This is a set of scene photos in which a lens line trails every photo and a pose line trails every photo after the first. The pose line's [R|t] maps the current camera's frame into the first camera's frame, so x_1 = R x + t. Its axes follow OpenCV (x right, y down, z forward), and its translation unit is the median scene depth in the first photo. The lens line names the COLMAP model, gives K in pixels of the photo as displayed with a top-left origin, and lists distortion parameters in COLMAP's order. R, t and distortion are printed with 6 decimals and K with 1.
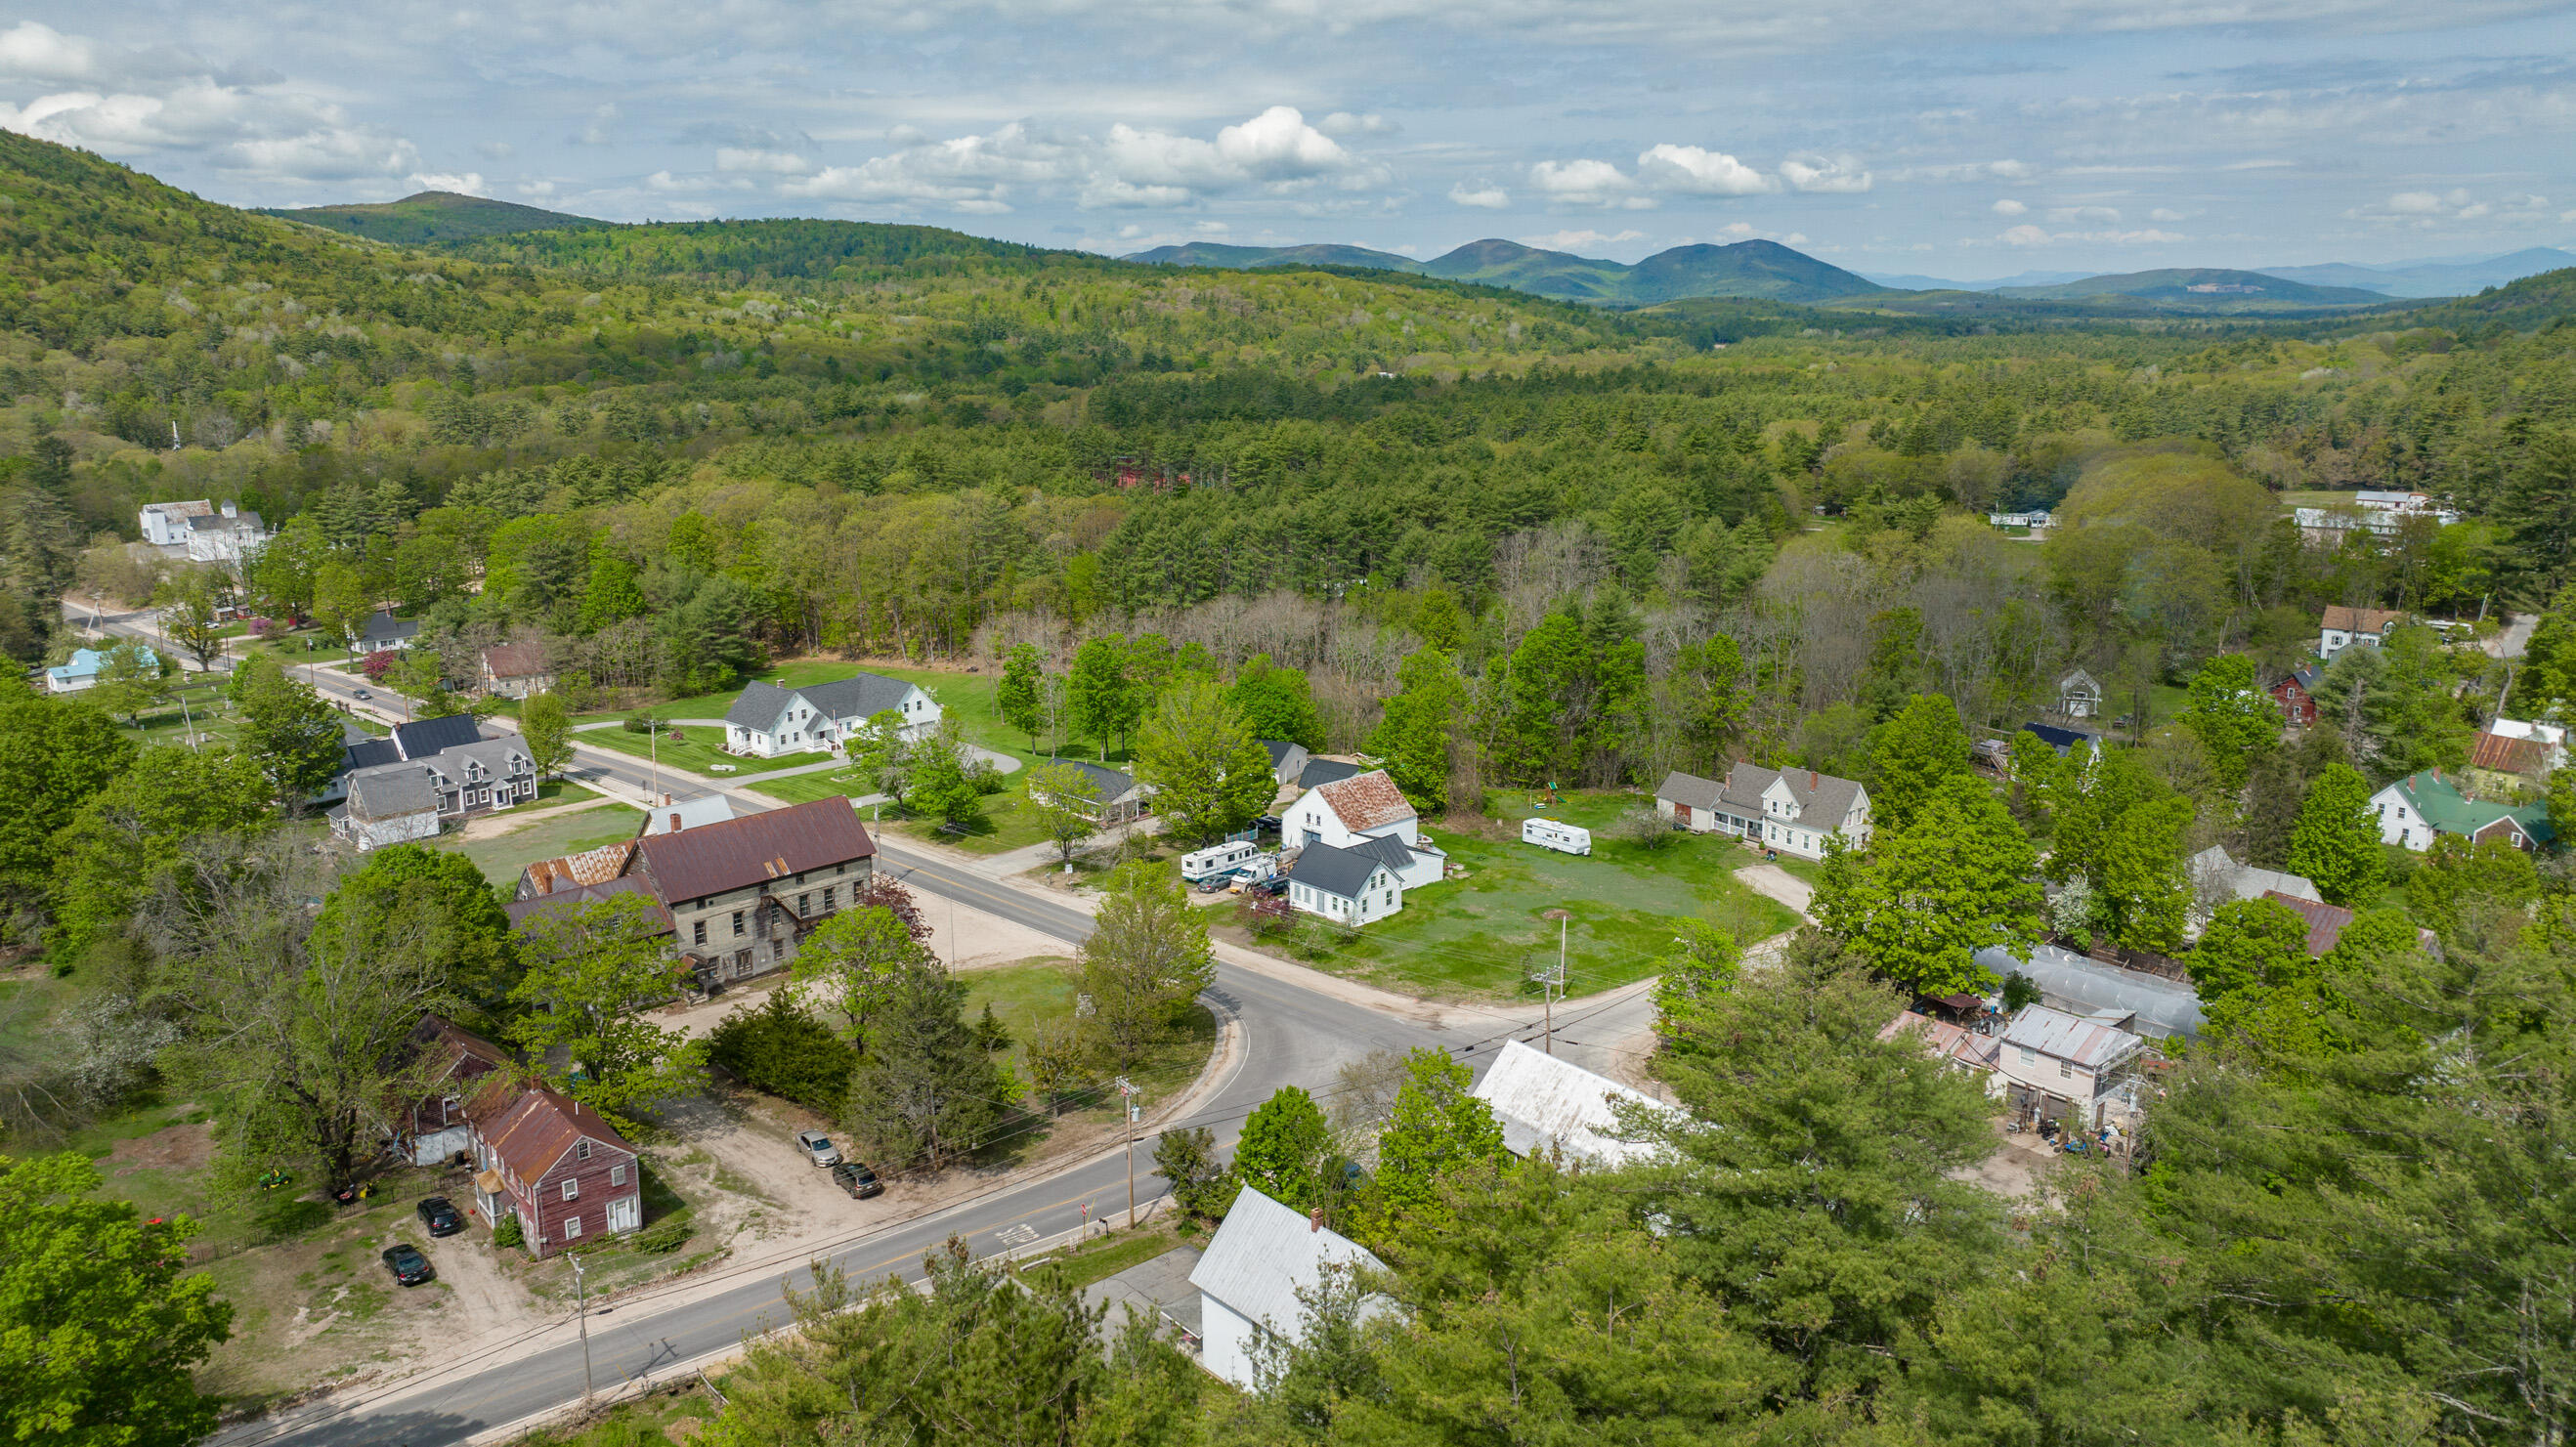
lens RADIAL K [[1808.8, 0, 1282.0], [0, 1808.8, 716.3], [0, 0, 1]] dist [-0.014339, -0.000411]
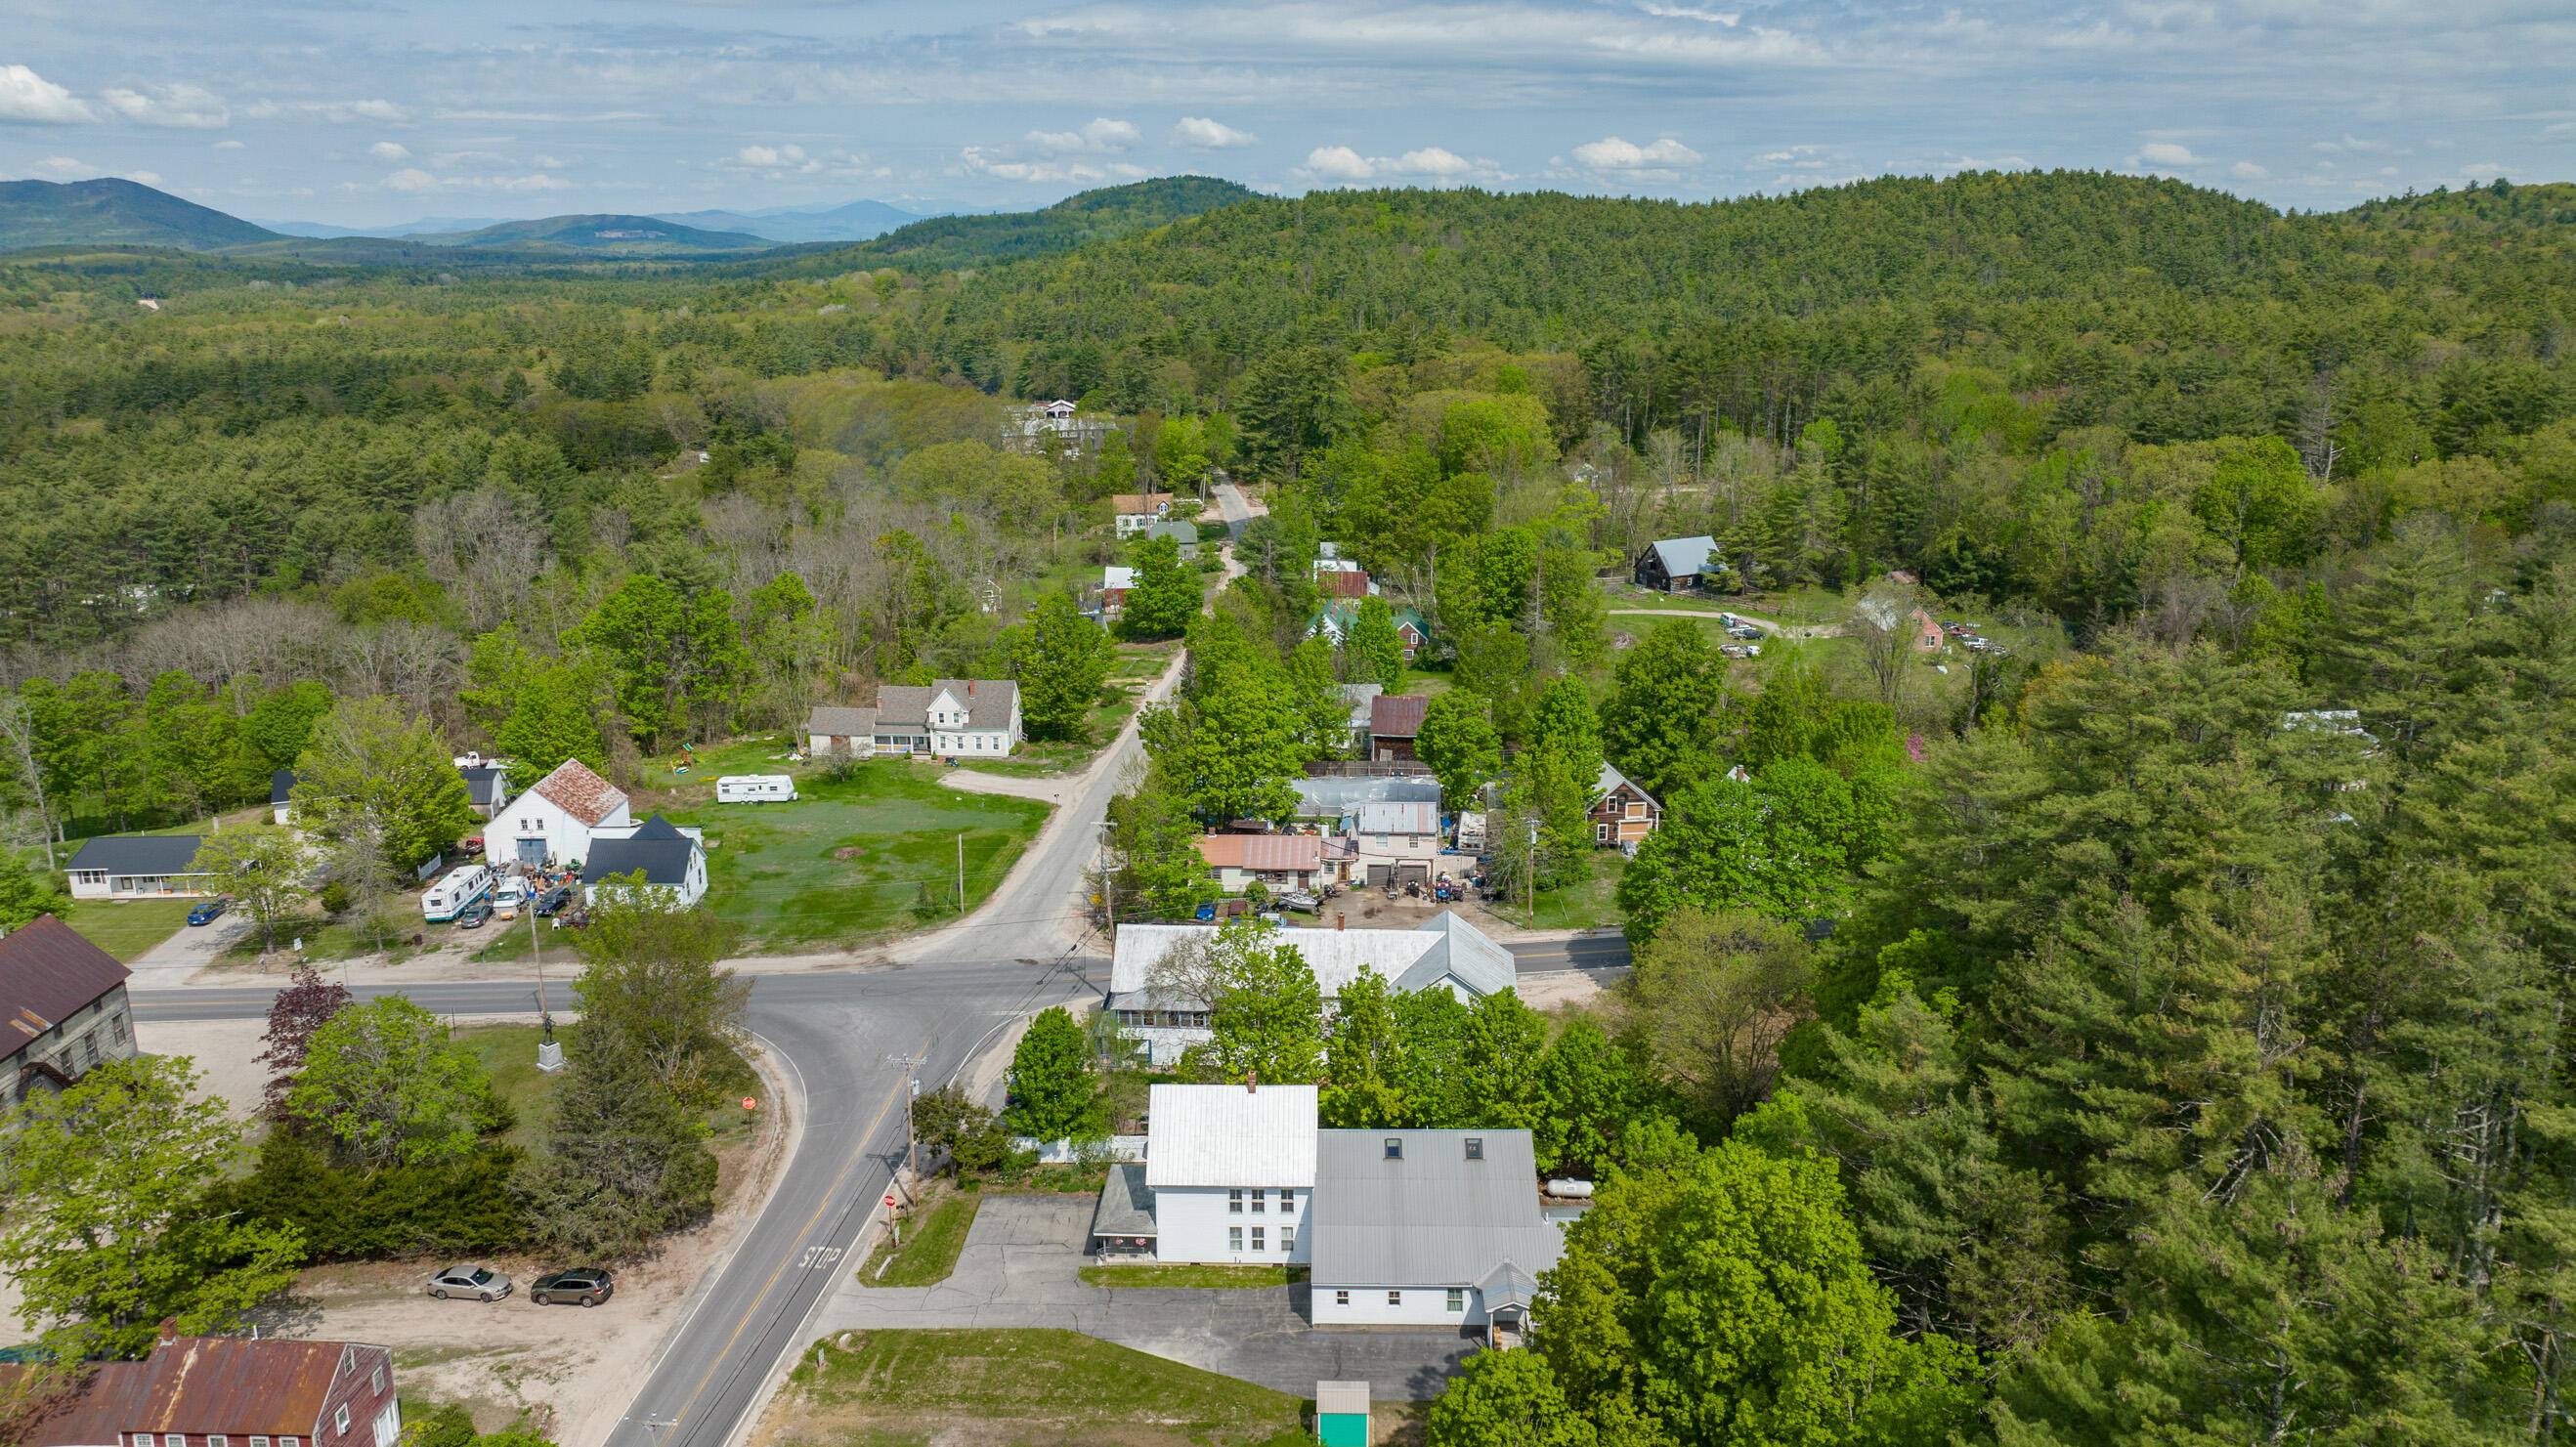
lens RADIAL K [[1808.8, 0, 1282.0], [0, 1808.8, 716.3], [0, 0, 1]] dist [-0.014339, -0.000411]
pose [[0.688969, -0.183687, 0.701128, -0.345908], [0.164116, 0.981764, 0.095941, -0.021082], [-0.705966, 0.048966, 0.706551, 0.098191]]
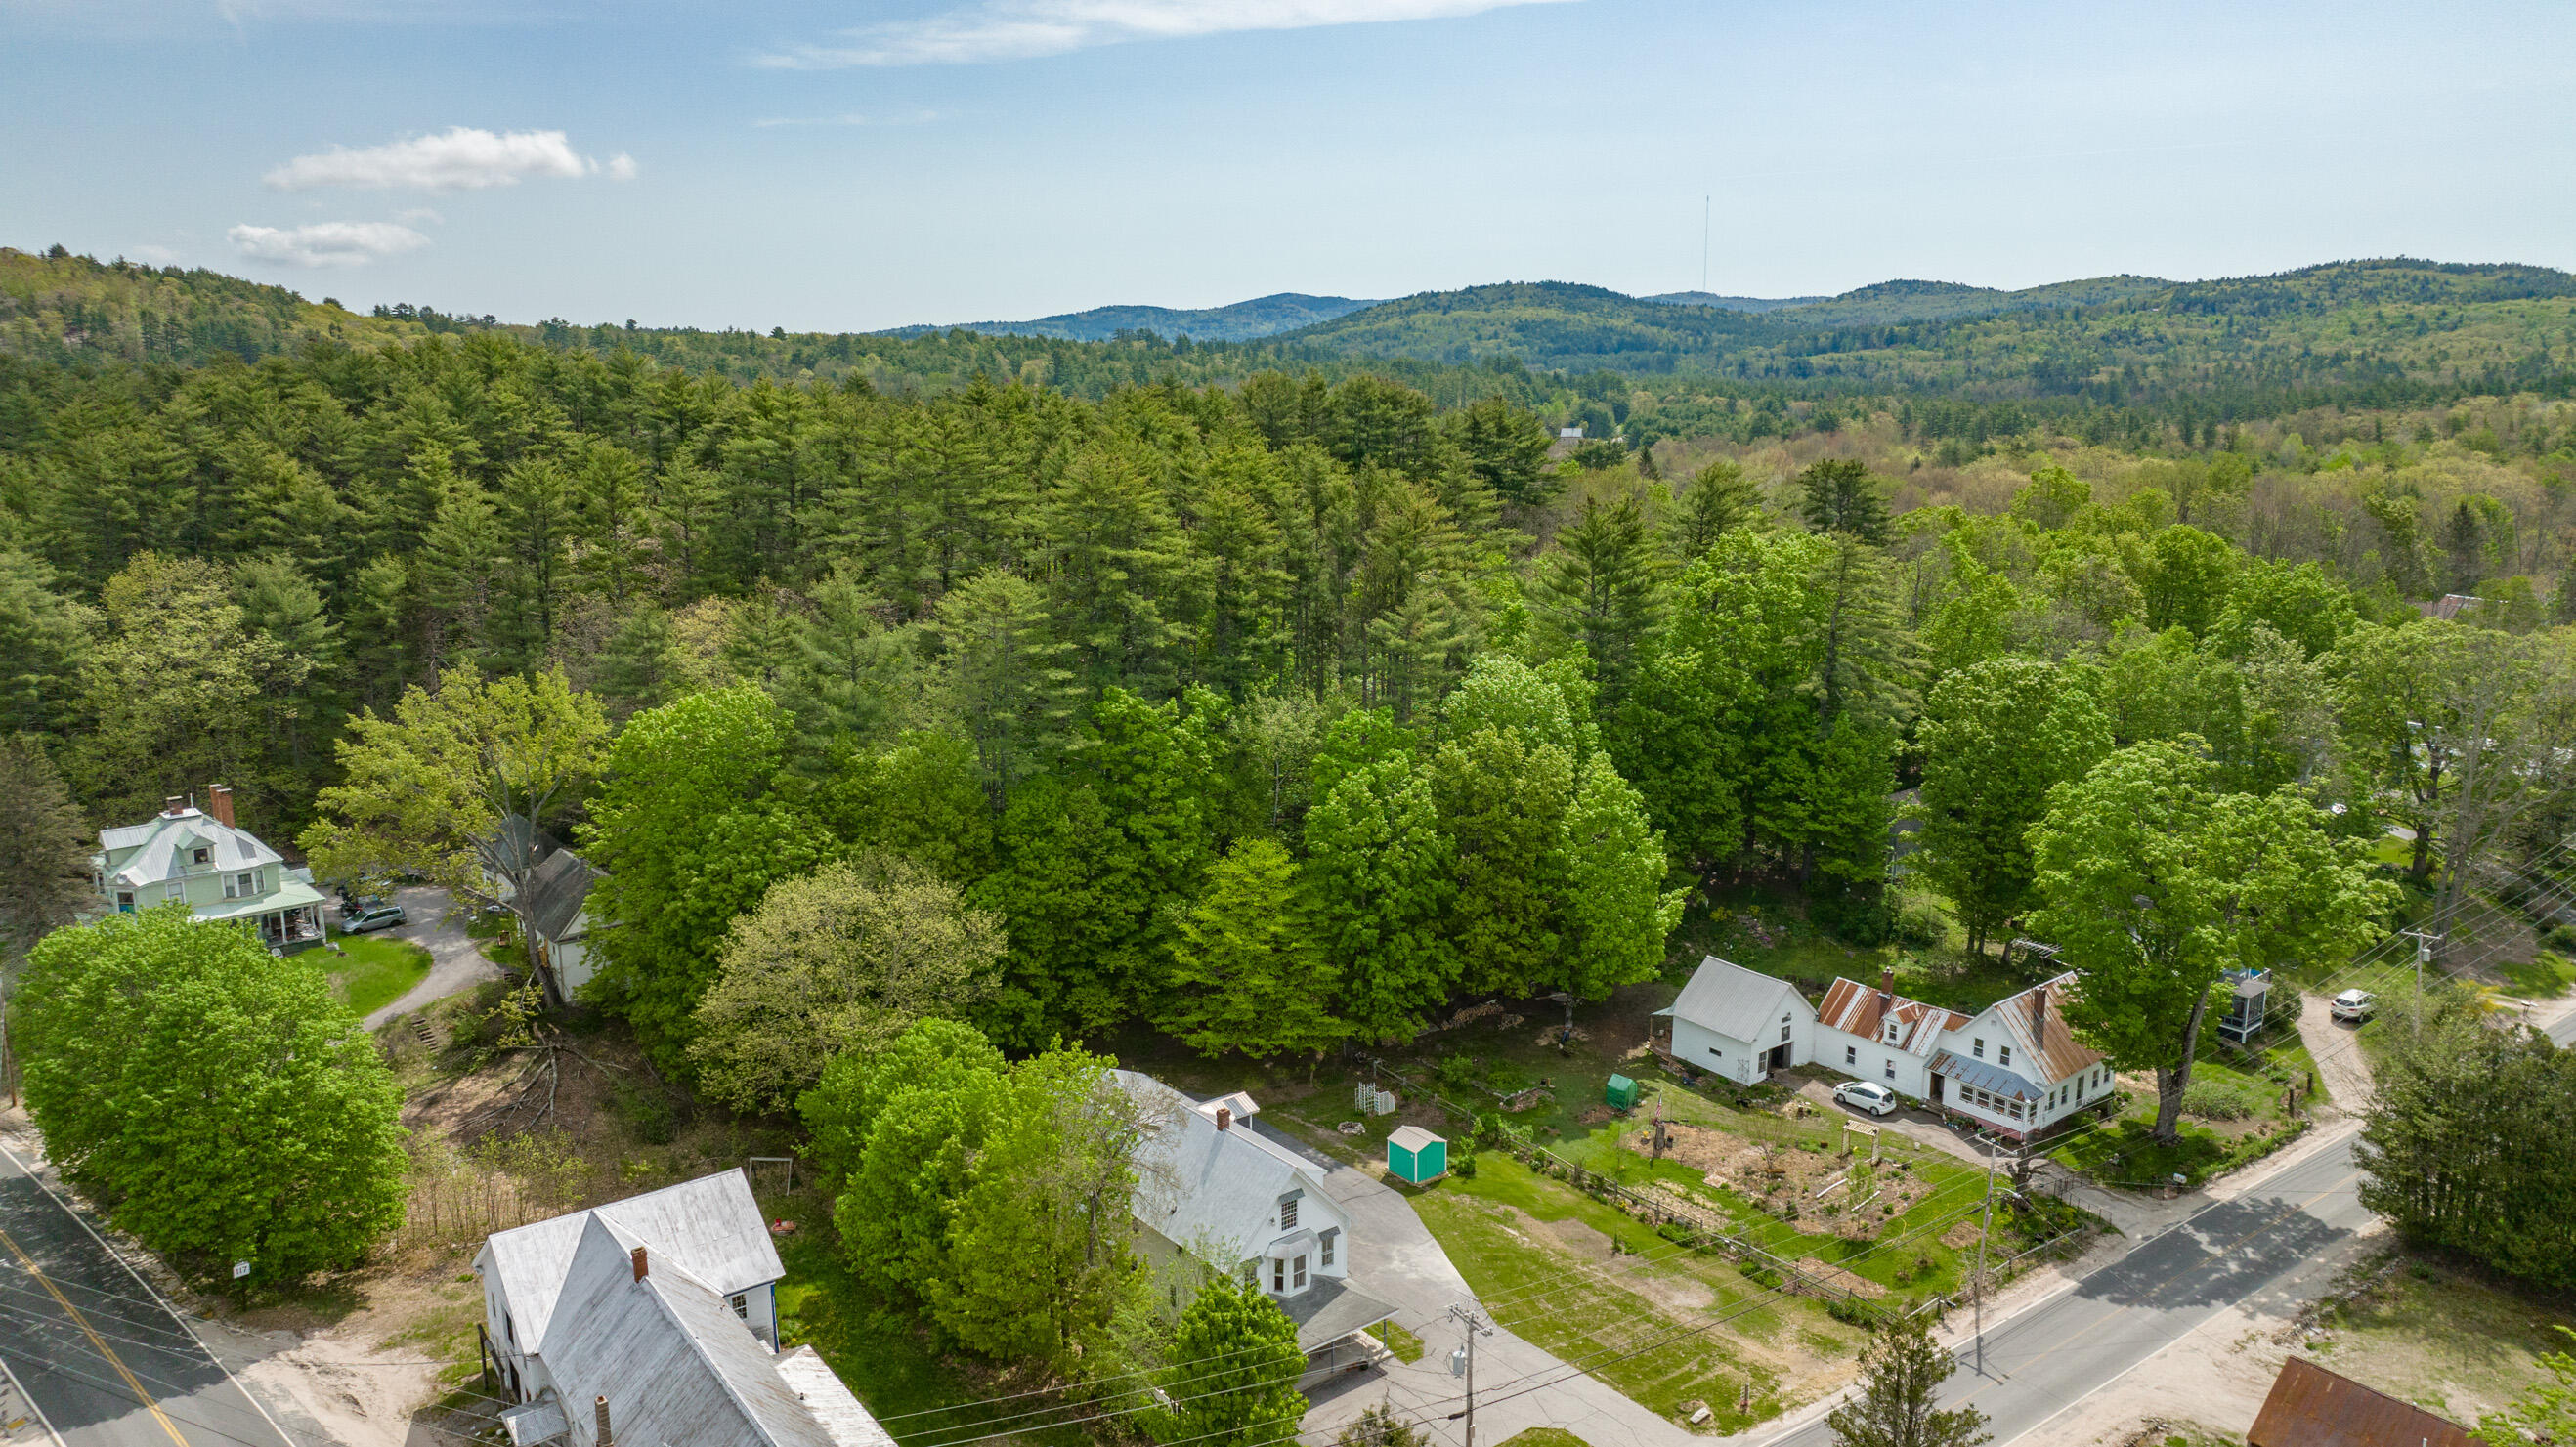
lens RADIAL K [[1819.4, 0, 1279.4], [0, 1819.4, 714.6], [0, 0, 1]] dist [-0.020492, 0.009868]
pose [[-0.998380, -0.002534, 0.056846, -0.031047], [0.020851, 0.913229, 0.406913, -0.149622], [-0.052944, 0.407439, -0.911696, 0.881431]]
